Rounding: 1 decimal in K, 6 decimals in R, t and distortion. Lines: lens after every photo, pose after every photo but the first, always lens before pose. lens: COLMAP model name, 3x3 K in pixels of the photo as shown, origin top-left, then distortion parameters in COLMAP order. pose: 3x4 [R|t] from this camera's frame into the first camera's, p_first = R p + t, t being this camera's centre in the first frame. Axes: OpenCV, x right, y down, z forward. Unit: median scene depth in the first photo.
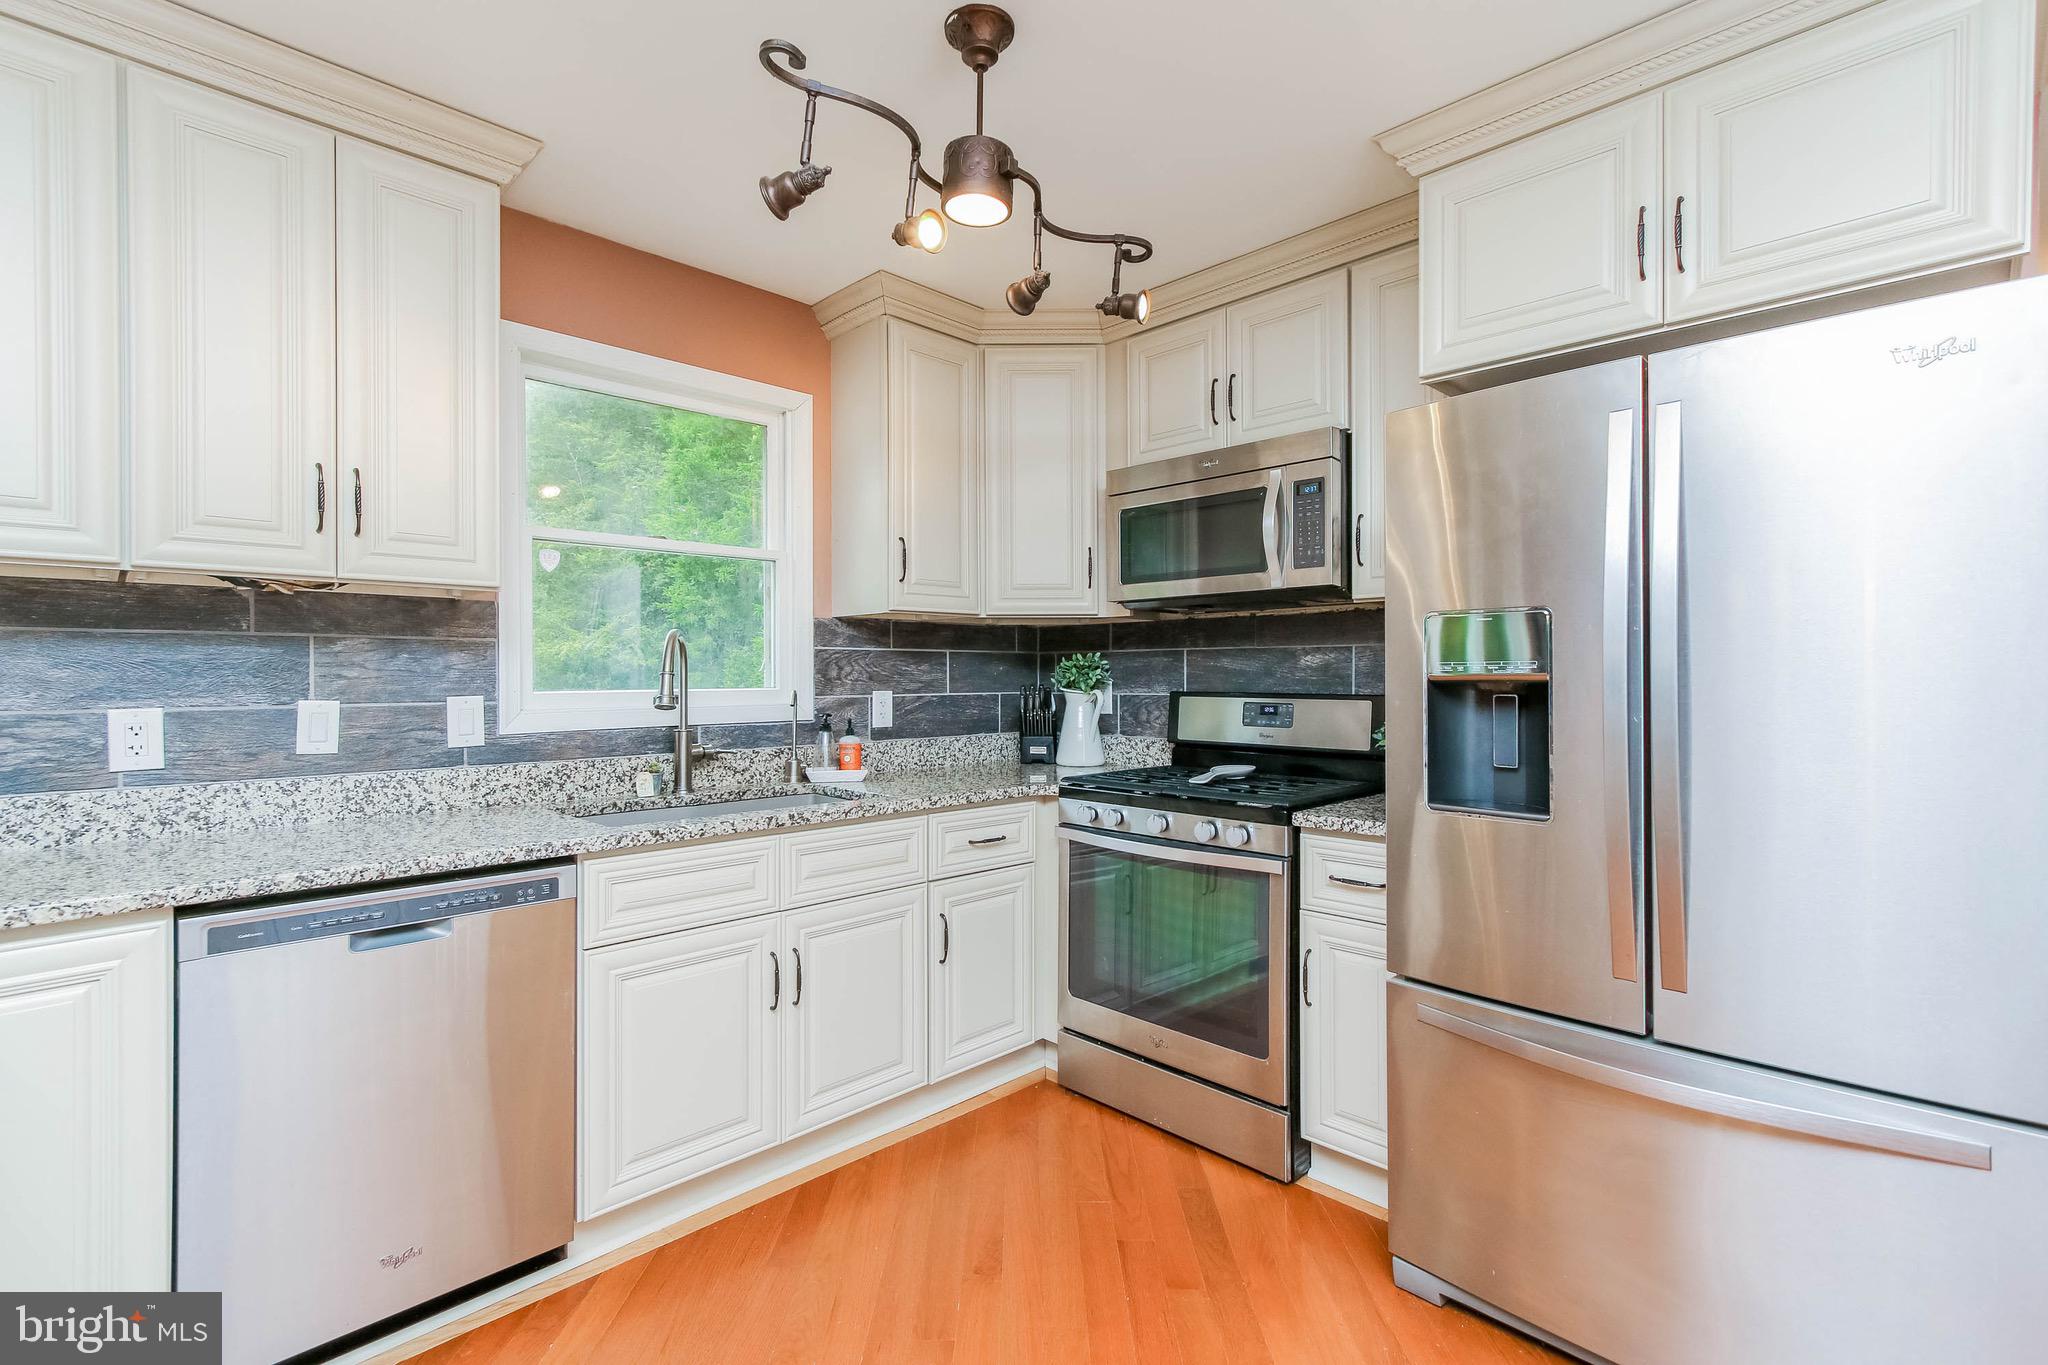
lens RADIAL K [[936.1, 0, 1016.0], [0, 936.1, 676.6], [0, 0, 1]] dist [0.009233, 0.000418]
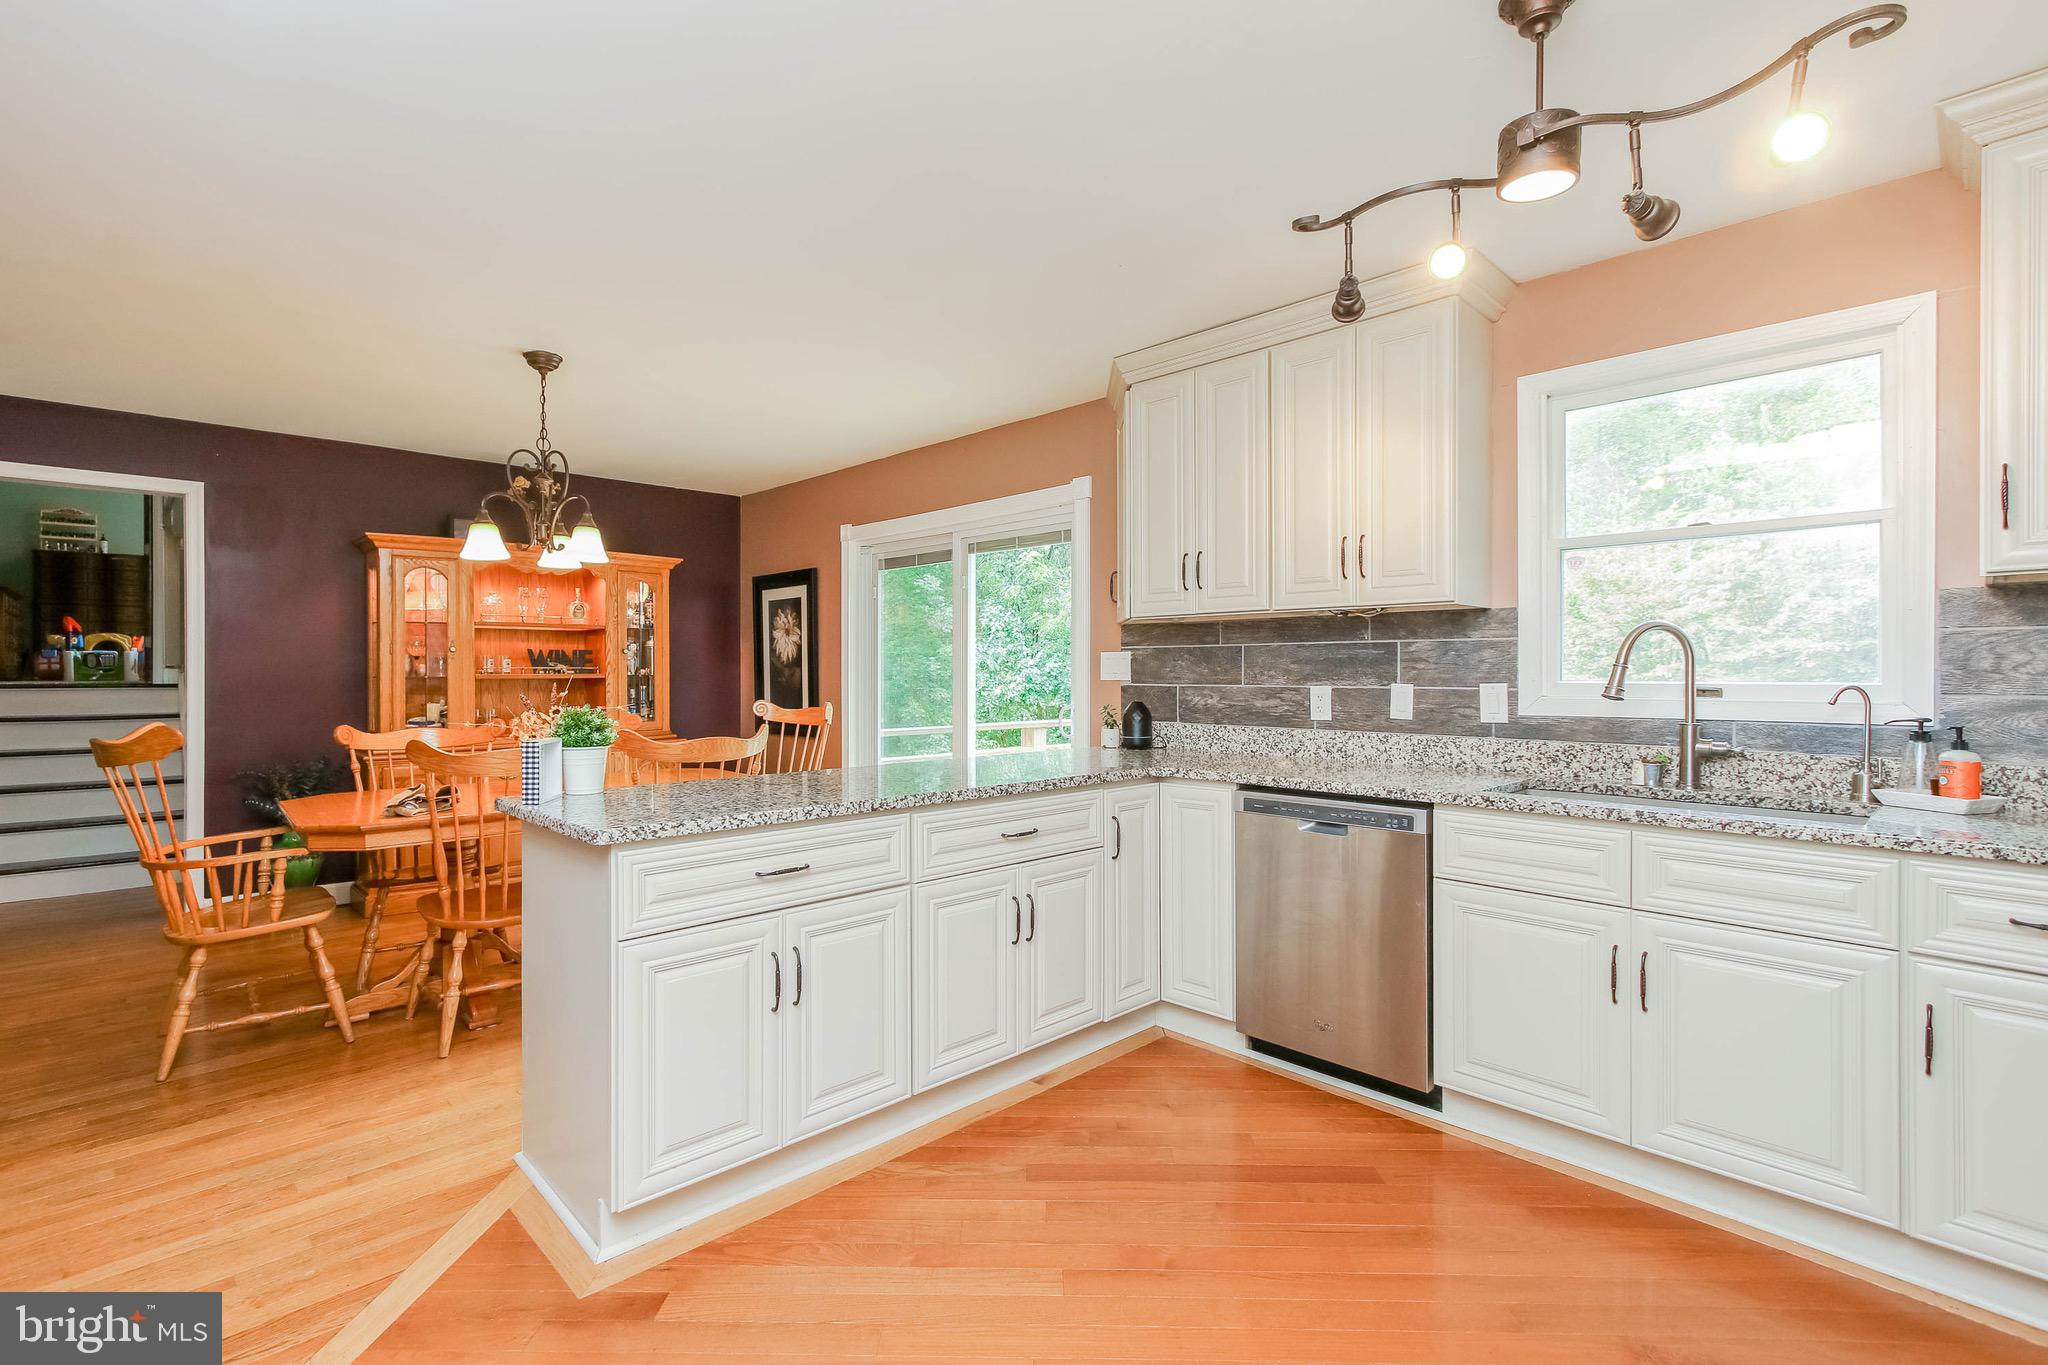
lens RADIAL K [[936.1, 0, 1016.0], [0, 936.1, 676.6], [0, 0, 1]] dist [0.009233, 0.000418]
pose [[-0.009913, 0.008911, -0.999911, 0.735976], [-0.000112, 0.999960, 0.008913, -0.000041], [0.999951, 0.000200, -0.009911, 0.372100]]
